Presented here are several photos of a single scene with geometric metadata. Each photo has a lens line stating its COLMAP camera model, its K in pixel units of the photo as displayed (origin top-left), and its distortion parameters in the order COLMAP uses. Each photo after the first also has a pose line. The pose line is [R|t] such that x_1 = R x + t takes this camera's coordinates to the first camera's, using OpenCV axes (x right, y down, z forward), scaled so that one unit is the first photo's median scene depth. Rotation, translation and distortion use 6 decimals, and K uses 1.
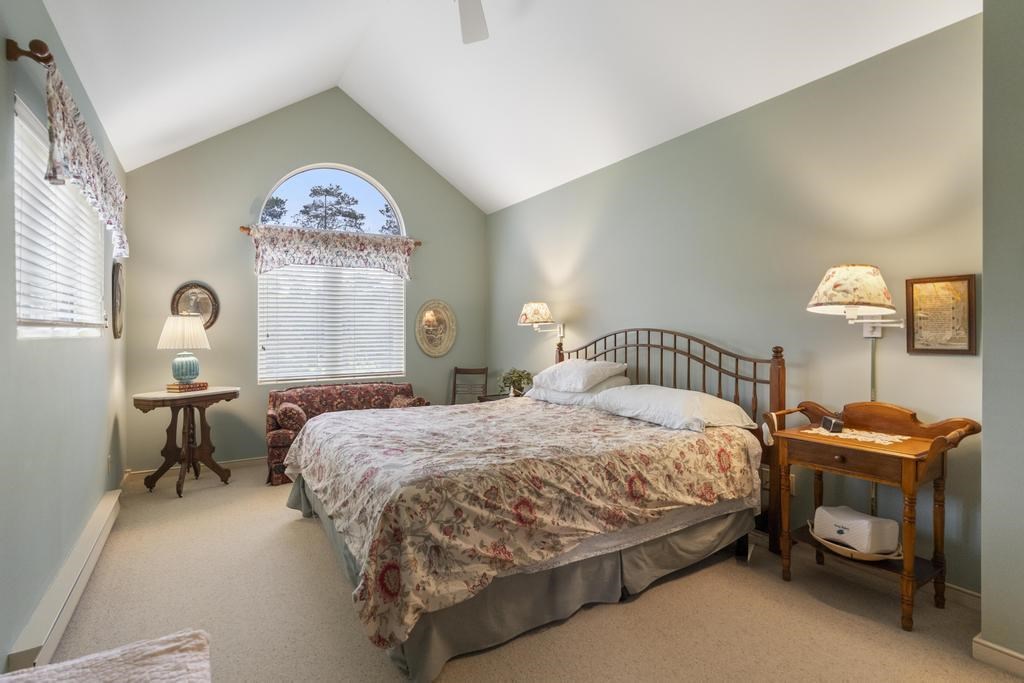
lens RADIAL K [[518.8, 0, 510.2], [0, 518.8, 338.1], [0, 0, 1]] dist [0.004306, 0.000579]
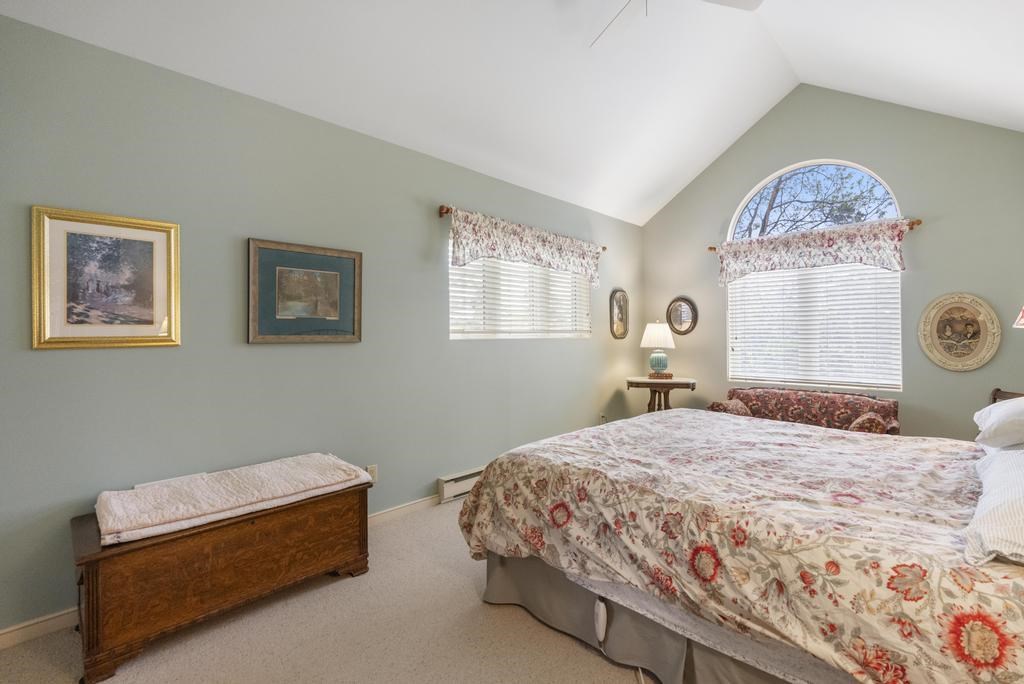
lens RADIAL K [[454.3, 0, 510.8], [0, 454.3, 334.9], [0, 0, 1]] dist [-0.001369, 0.000316]
pose [[0.262416, 0.009101, -0.964912, 0.718071], [-0.014363, 0.999882, 0.005525, -0.022171], [0.964848, 0.012409, 0.262516, 0.543513]]
